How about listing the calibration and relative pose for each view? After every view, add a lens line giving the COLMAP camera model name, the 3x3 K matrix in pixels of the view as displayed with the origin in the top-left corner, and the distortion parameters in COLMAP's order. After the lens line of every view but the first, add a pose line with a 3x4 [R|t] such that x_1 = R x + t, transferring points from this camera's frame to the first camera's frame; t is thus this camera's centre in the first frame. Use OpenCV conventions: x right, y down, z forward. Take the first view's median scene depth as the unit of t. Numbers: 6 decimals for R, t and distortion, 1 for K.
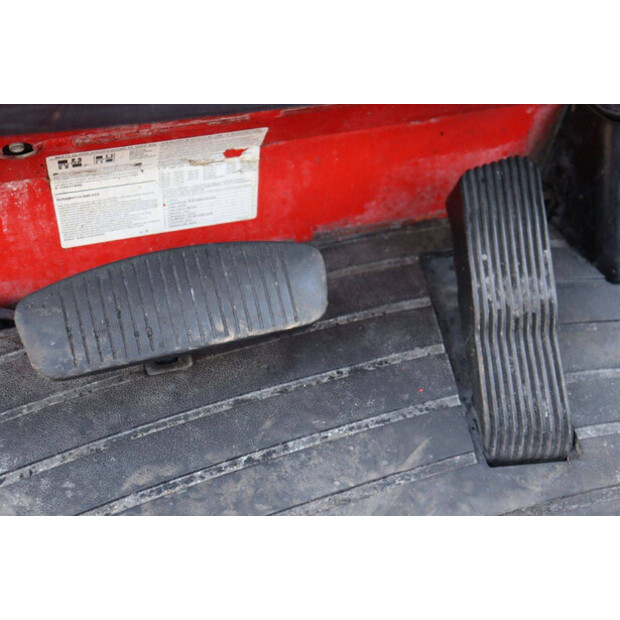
lens RADIAL K [[760.2, 0, 309.6], [0, 760.2, 308.7], [0, 0, 1]] dist [0.025624, 0.000000]
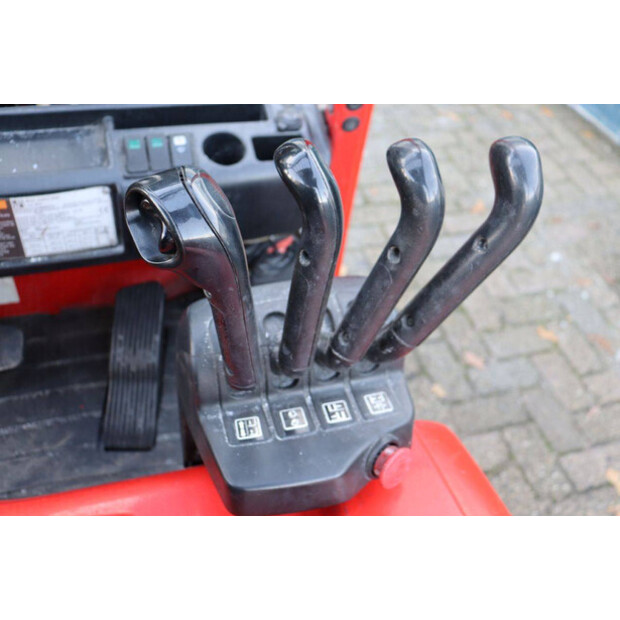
lens RADIAL K [[689.3, 0, 309.1], [0, 689.3, 305.5], [0, 0, 1]] dist [-0.030193, 0.000000]
pose [[0.996997, 0.074366, -0.021600, 0.720732], [-0.074311, 0.997230, 0.003349, -0.185899], [0.021790, -0.001734, 0.999761, -0.656872]]
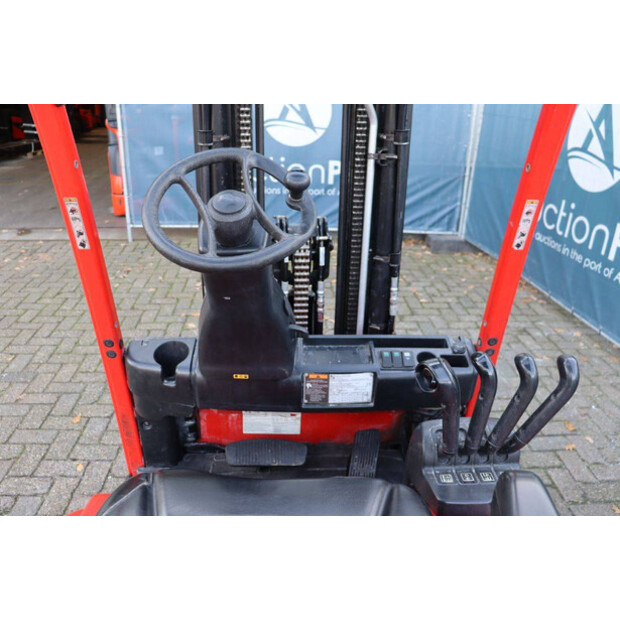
lens RADIAL K [[518.7, 0, 308.1], [0, 518.7, 307.8], [0, 0, 1]] dist [-0.120780, 0.070856]
pose [[0.952156, 0.103184, -0.287665, 0.621847], [-0.194379, 0.930819, -0.309503, 0.063987], [0.235828, 0.350611, 0.906343, -1.374449]]
